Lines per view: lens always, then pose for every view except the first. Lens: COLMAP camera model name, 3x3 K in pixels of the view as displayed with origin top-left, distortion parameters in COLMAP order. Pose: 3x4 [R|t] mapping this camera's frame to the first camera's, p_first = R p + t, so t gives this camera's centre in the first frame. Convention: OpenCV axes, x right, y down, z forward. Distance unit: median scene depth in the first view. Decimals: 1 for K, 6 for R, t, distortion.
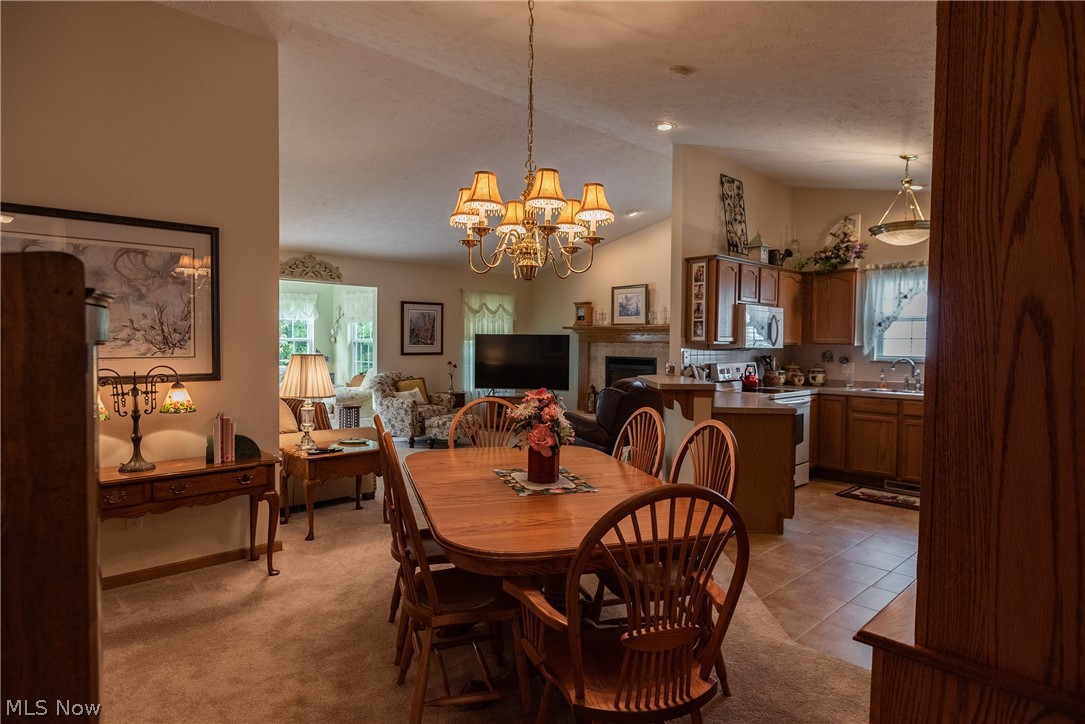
lens RADIAL K [[610.7, 0, 542.5], [0, 610.7, 362.0], [0, 0, 1]] dist [-0.000062, -0.000724]
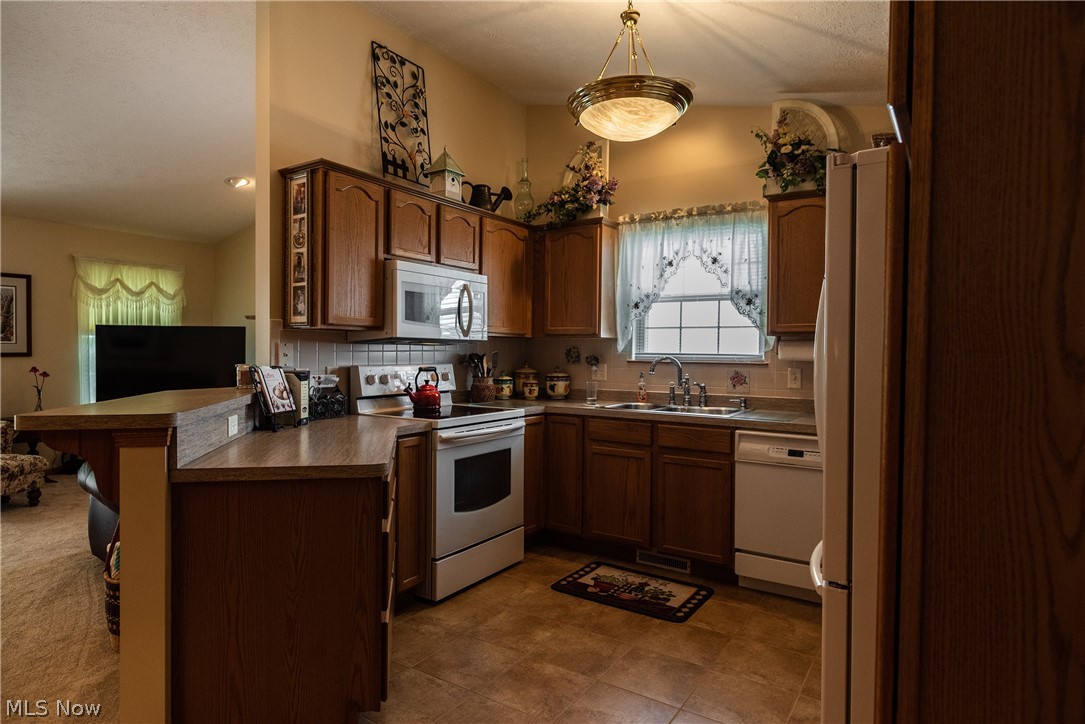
lens RADIAL K [[610.7, 0, 542.5], [0, 610.7, 362.0], [0, 0, 1]] dist [-0.000062, -0.000724]
pose [[0.973273, -0.004927, 0.229599, 0.306004], [0.007269, 0.999930, -0.009356, 0.005093], [-0.229537, 0.010775, 0.973240, 0.387037]]
